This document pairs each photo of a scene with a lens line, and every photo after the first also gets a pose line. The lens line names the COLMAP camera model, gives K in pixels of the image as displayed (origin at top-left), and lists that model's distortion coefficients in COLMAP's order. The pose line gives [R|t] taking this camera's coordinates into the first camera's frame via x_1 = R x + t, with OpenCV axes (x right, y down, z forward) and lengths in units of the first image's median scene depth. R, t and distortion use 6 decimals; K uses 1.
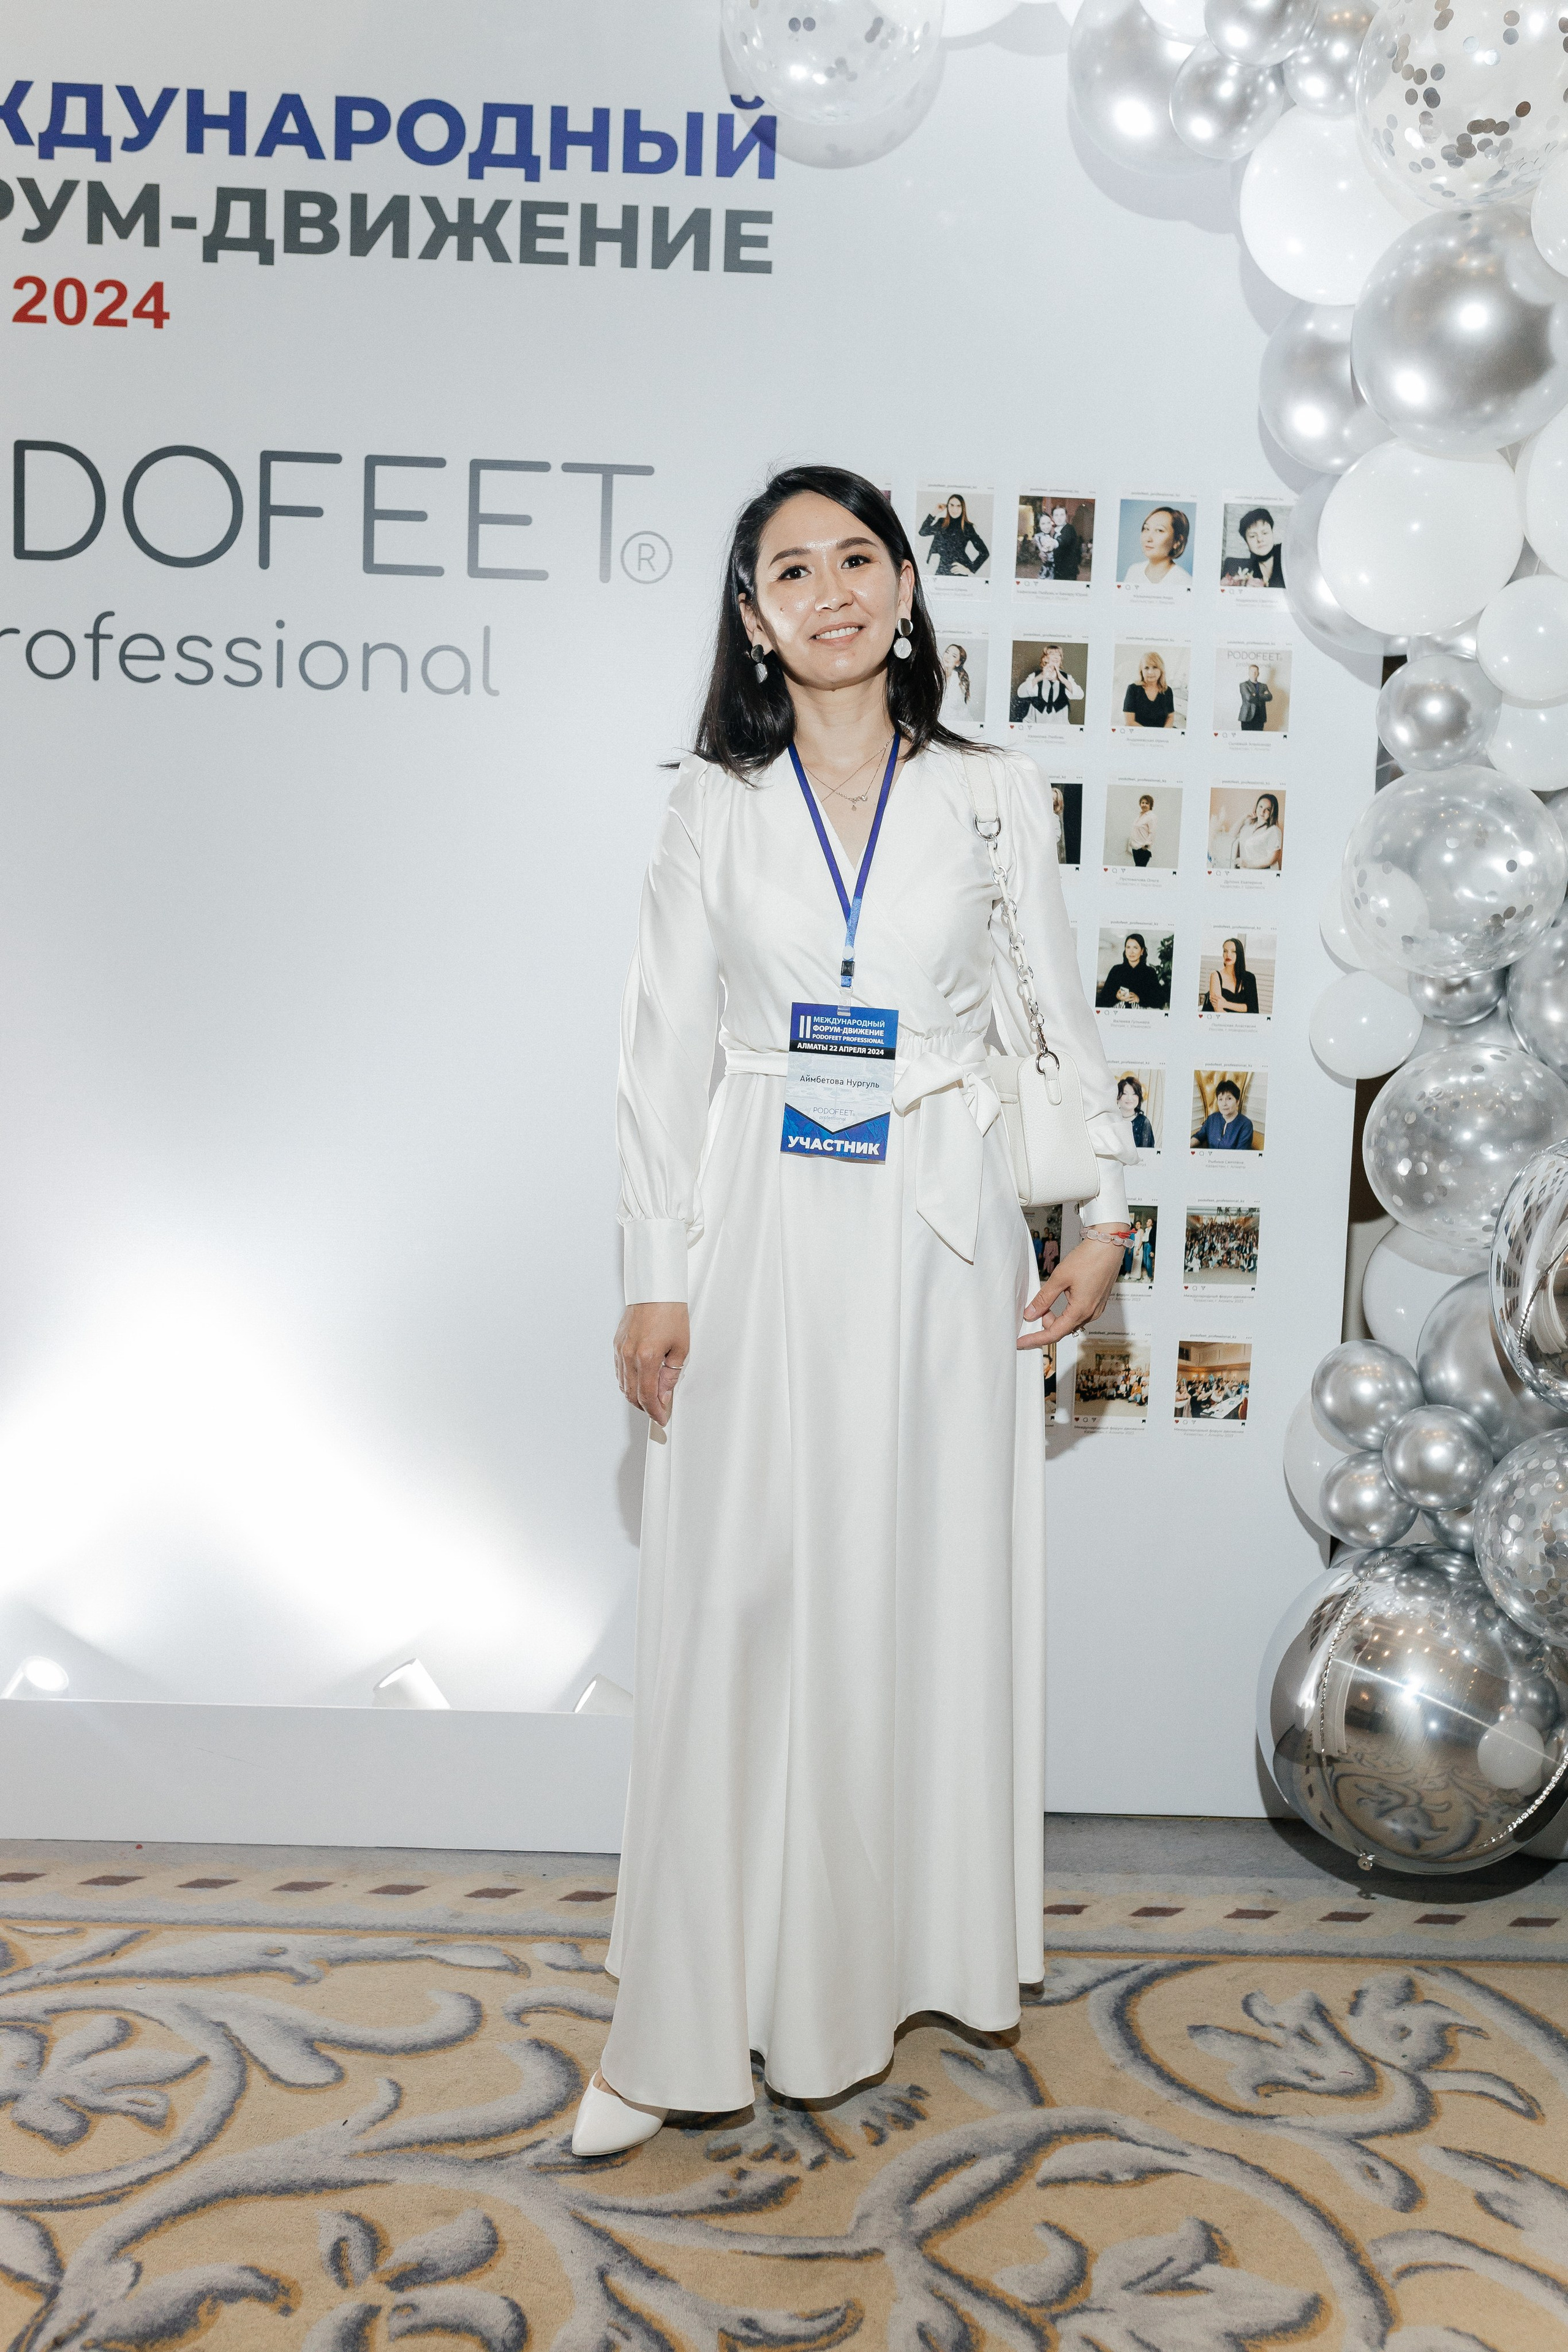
lens RADIAL K [[2228.3, 0, 784.0], [0, 2228.3, 1176.0], [0, 0, 1]] dist [0.002522, -0.001179]
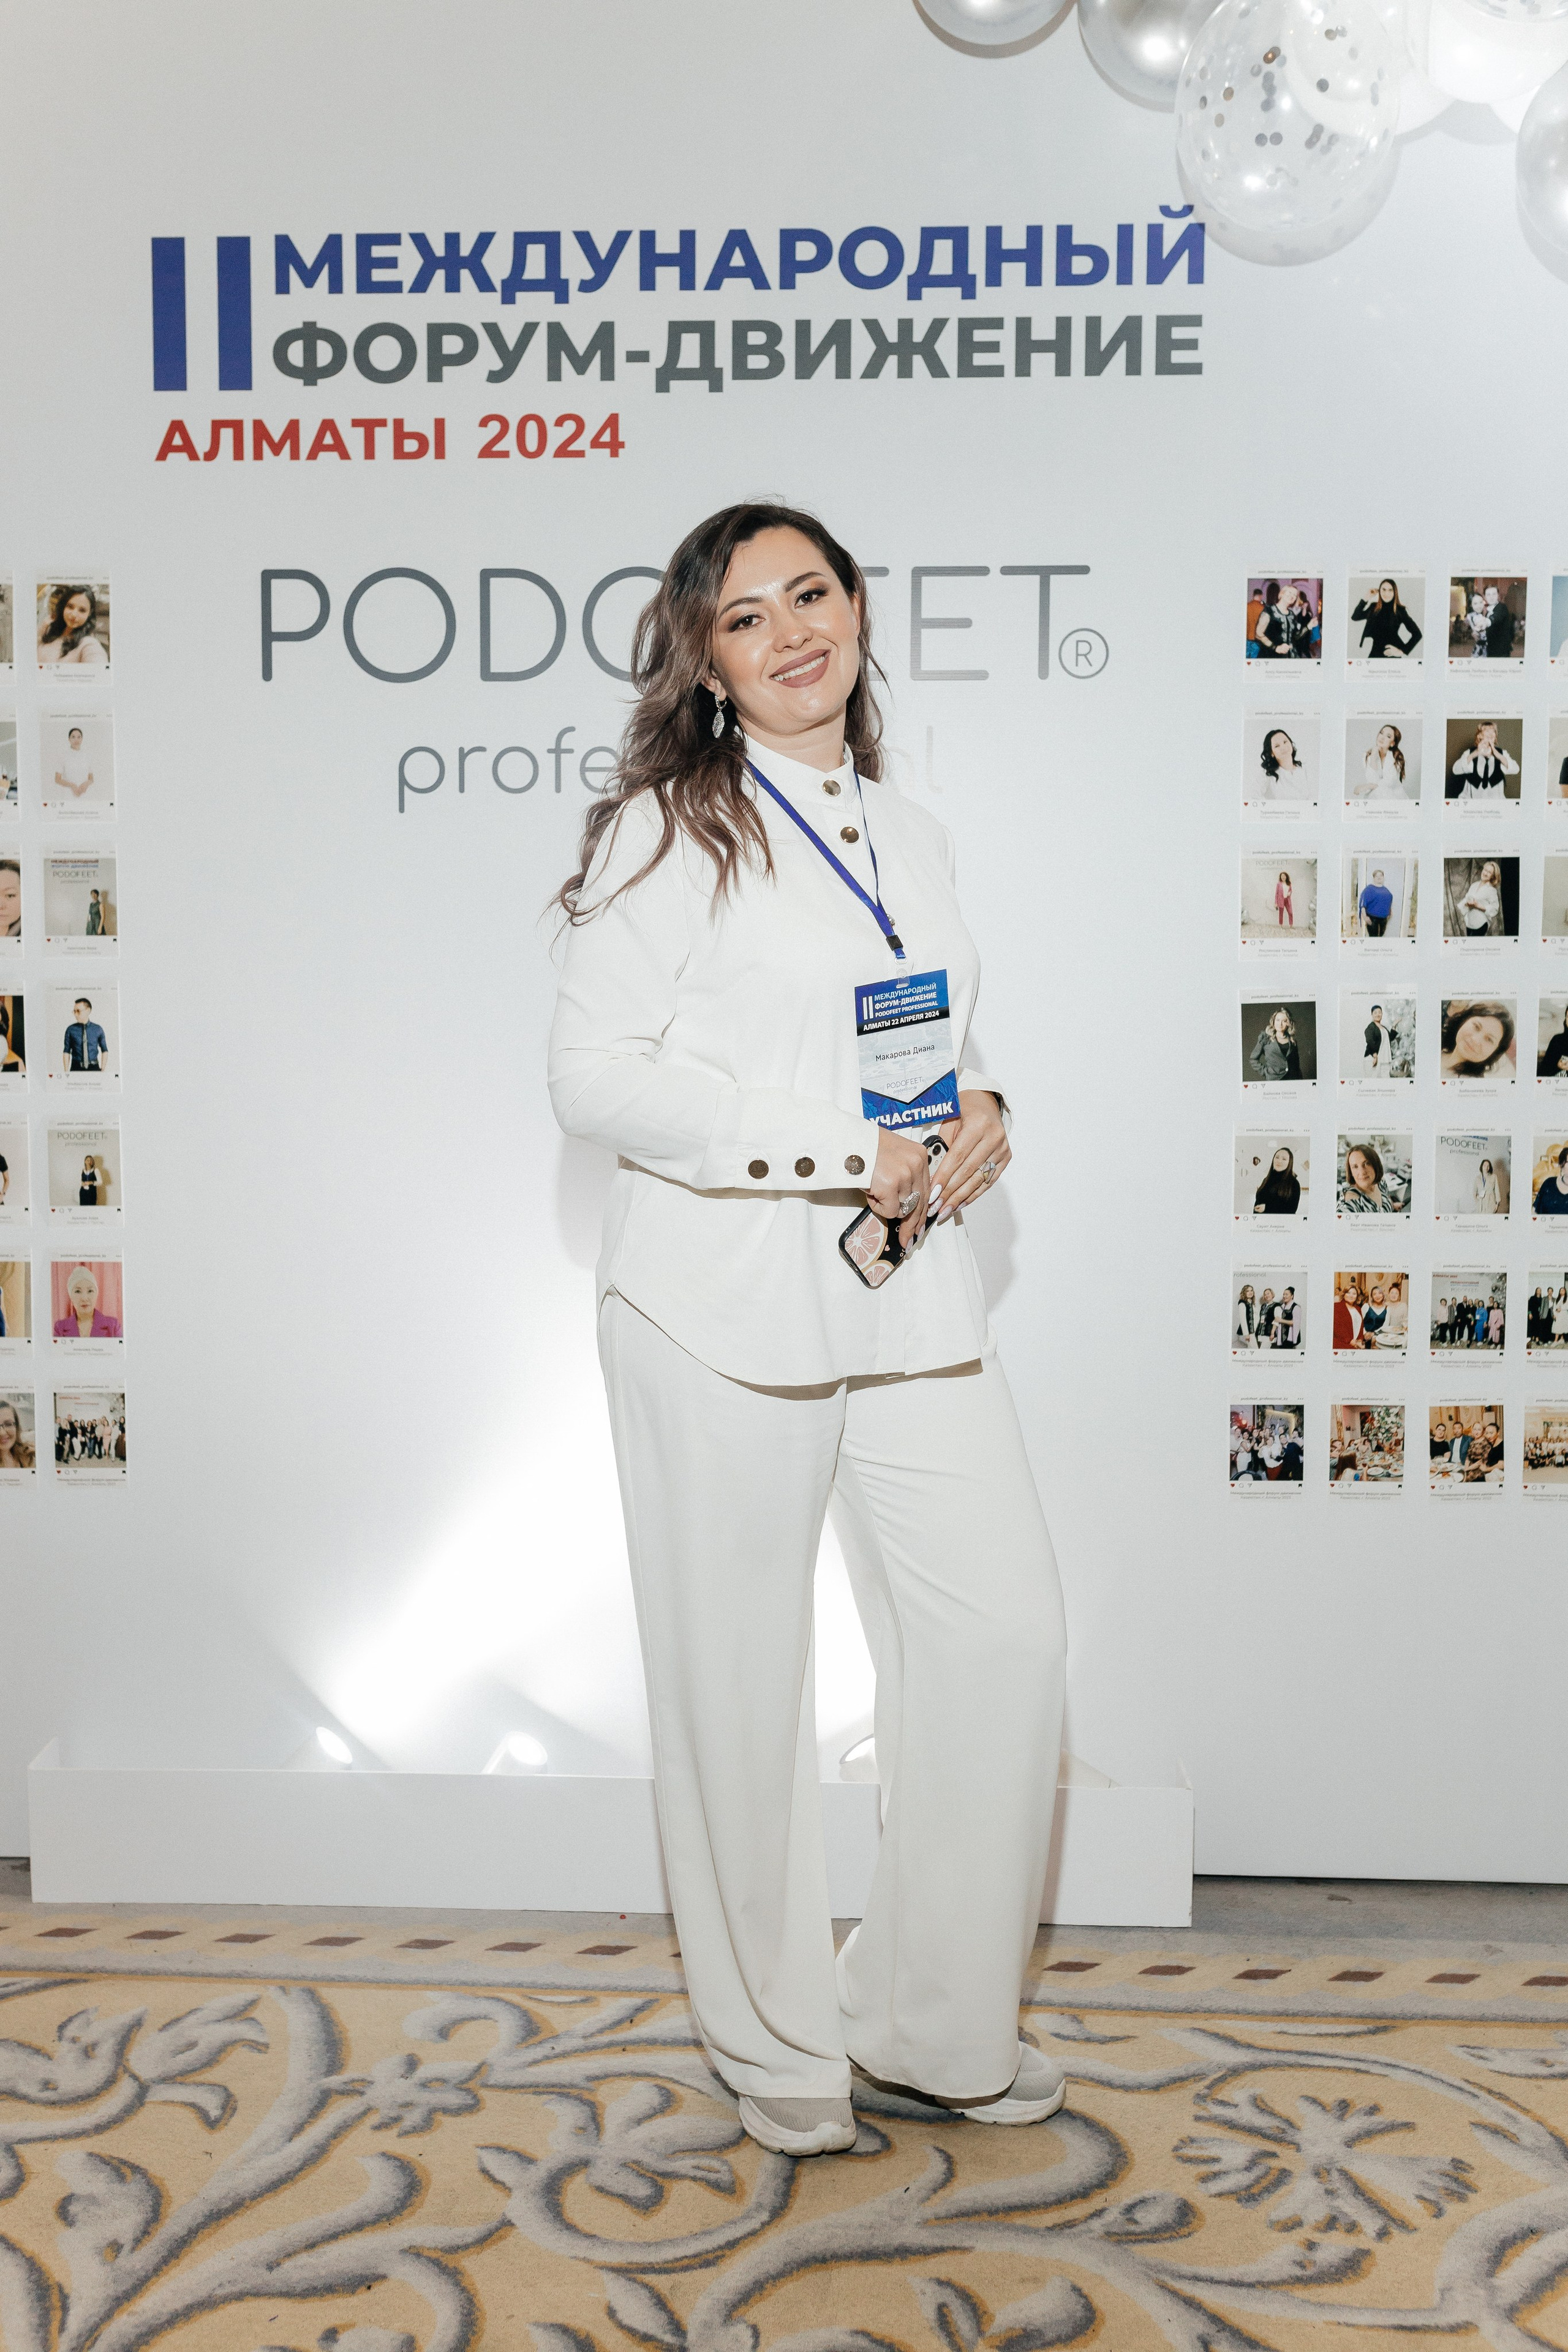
lens RADIAL K [[2228.3, 0, 784.0], [0, 2228.3, 1176.0], [0, 0, 1]] dist [0.002522, -0.001179]
pose [[0.996779, -0.024905, -0.076228, -0.129745], [0.022871, 0.999362, -0.027437, -0.011612], [0.076862, 0.025605, 0.996713, -0.030621]]
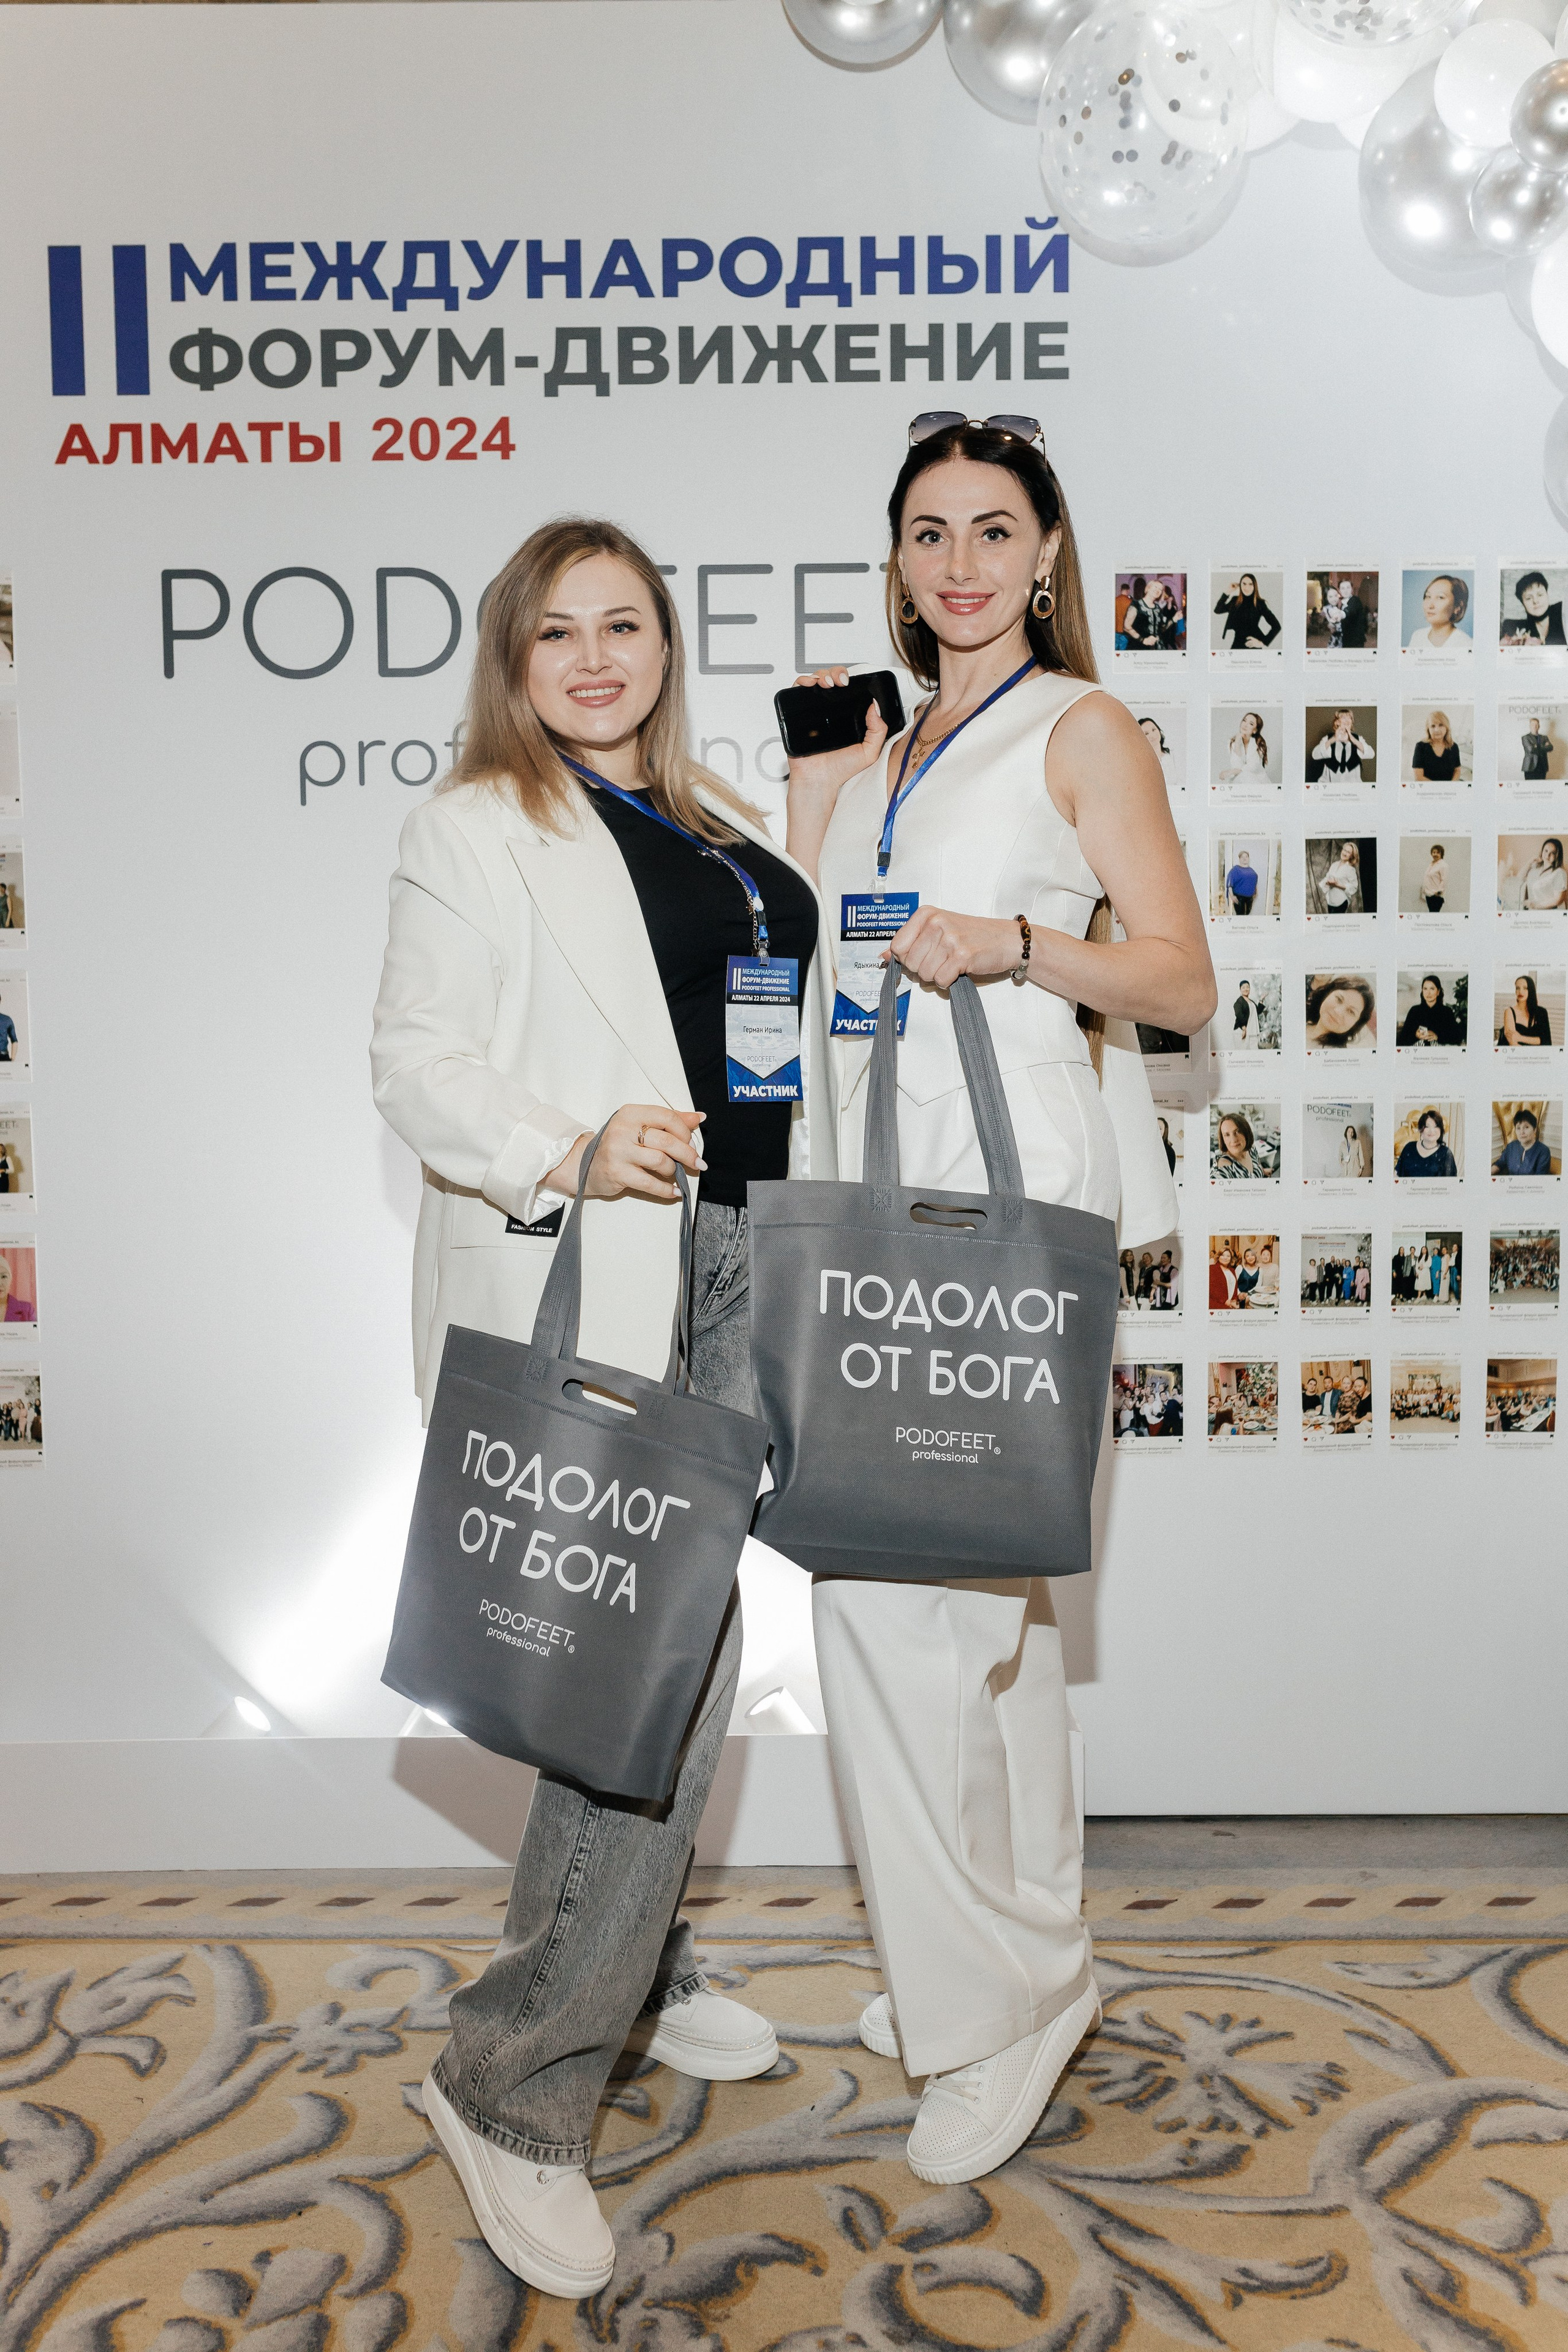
lens RADIAL K [[2228.3, 0, 784.0], [0, 2228.3, 1176.0], [0, 0, 1]] dist [0.002522, -0.001179]
pose [[0.998620, -0.041577, -0.032075, -0.125313], [0.040747, 0.998828, -0.026114, 0.001698], [0.033123, 0.024771, 0.999144, -0.069976]]
